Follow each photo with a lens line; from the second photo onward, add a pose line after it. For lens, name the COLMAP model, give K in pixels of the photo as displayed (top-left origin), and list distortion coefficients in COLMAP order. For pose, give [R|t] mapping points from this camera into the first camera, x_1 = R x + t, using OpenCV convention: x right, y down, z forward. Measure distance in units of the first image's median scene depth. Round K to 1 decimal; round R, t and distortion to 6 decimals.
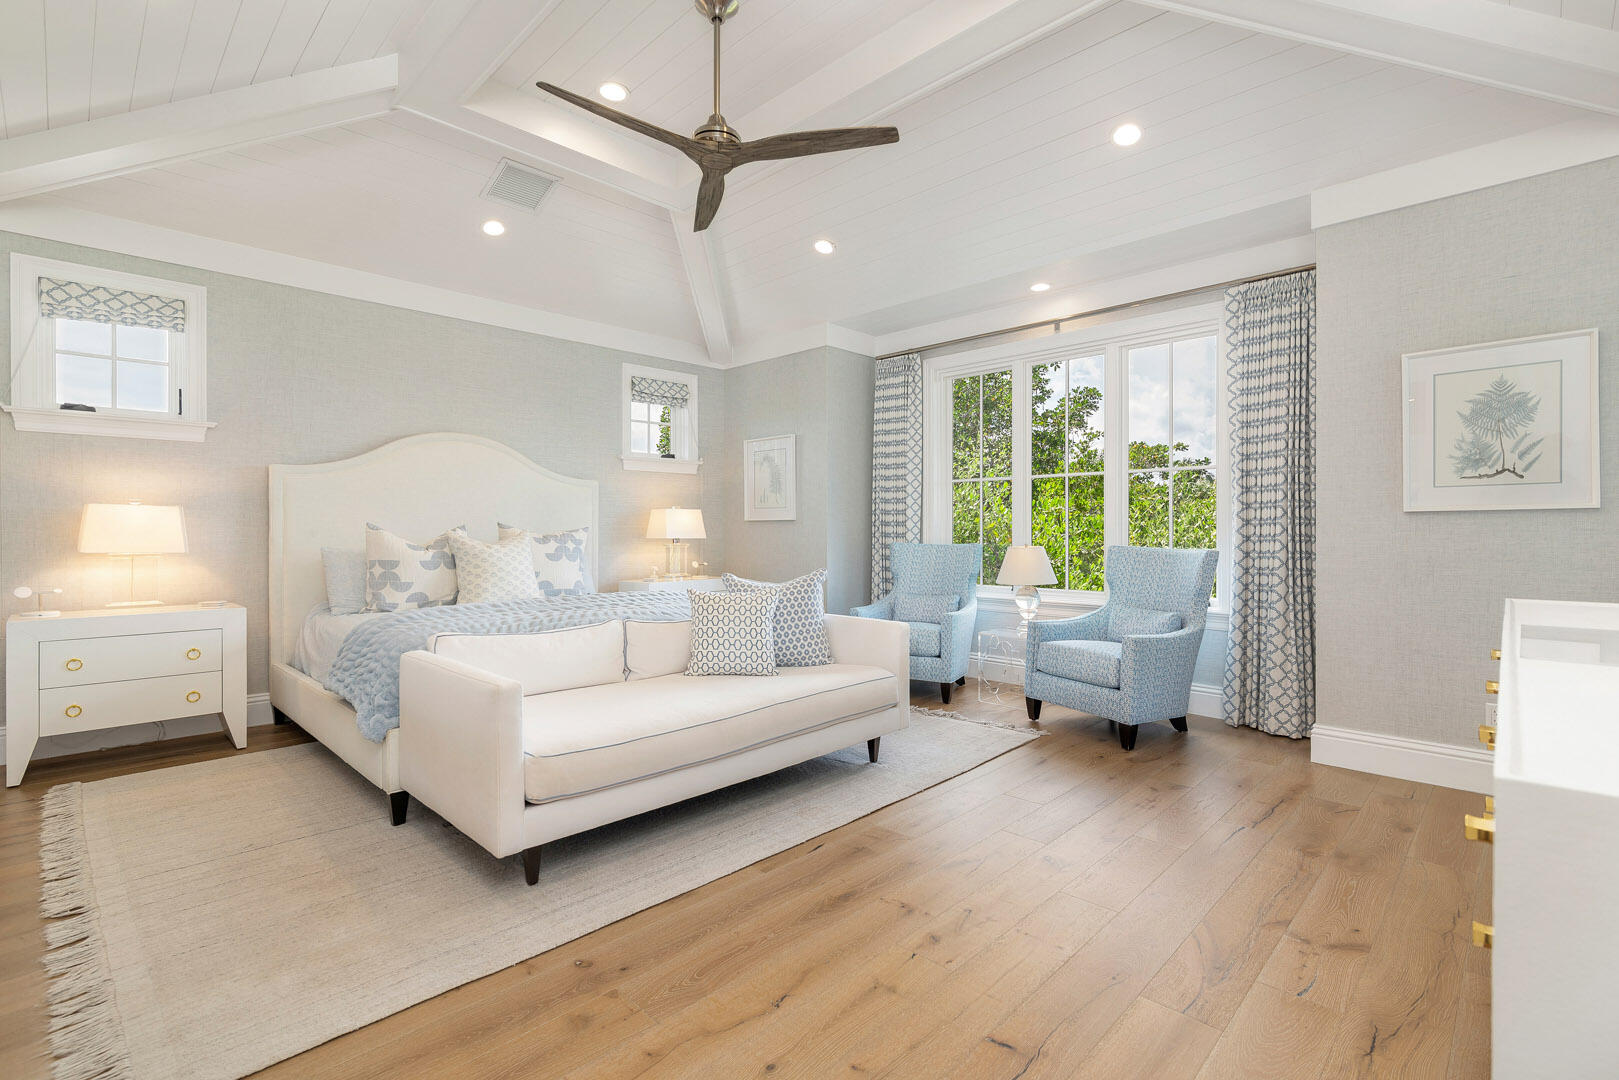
lens RADIAL K [[737.7, 0, 809.5], [0, 737.7, 540.0], [0, 0, 1]] dist [0.001272, 0.000214]
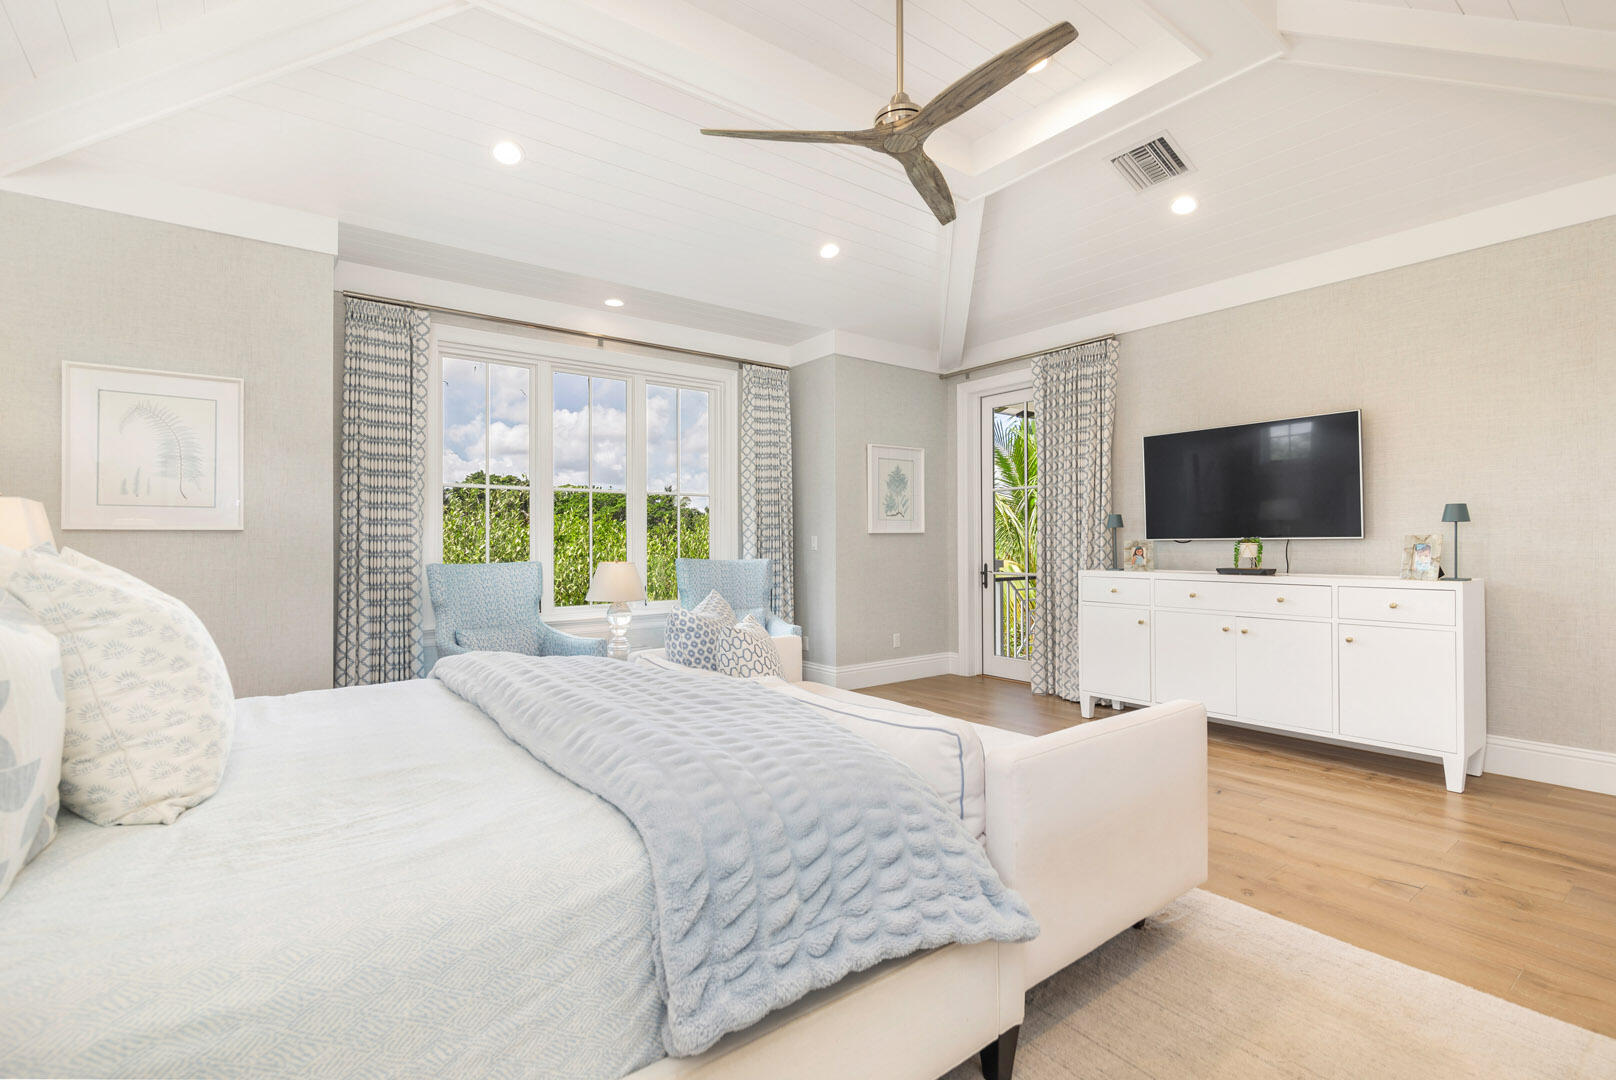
lens RADIAL K [[739.9, 0, 808.0], [0, 739.9, 540.0], [0, 0, 1]] dist [-0.000555, -0.000205]
pose [[0.141038, 0.009984, 0.989954, -1.013006], [0.020383, 0.999708, -0.012987, -0.003324], [-0.989794, 0.022010, 0.140793, 0.957898]]
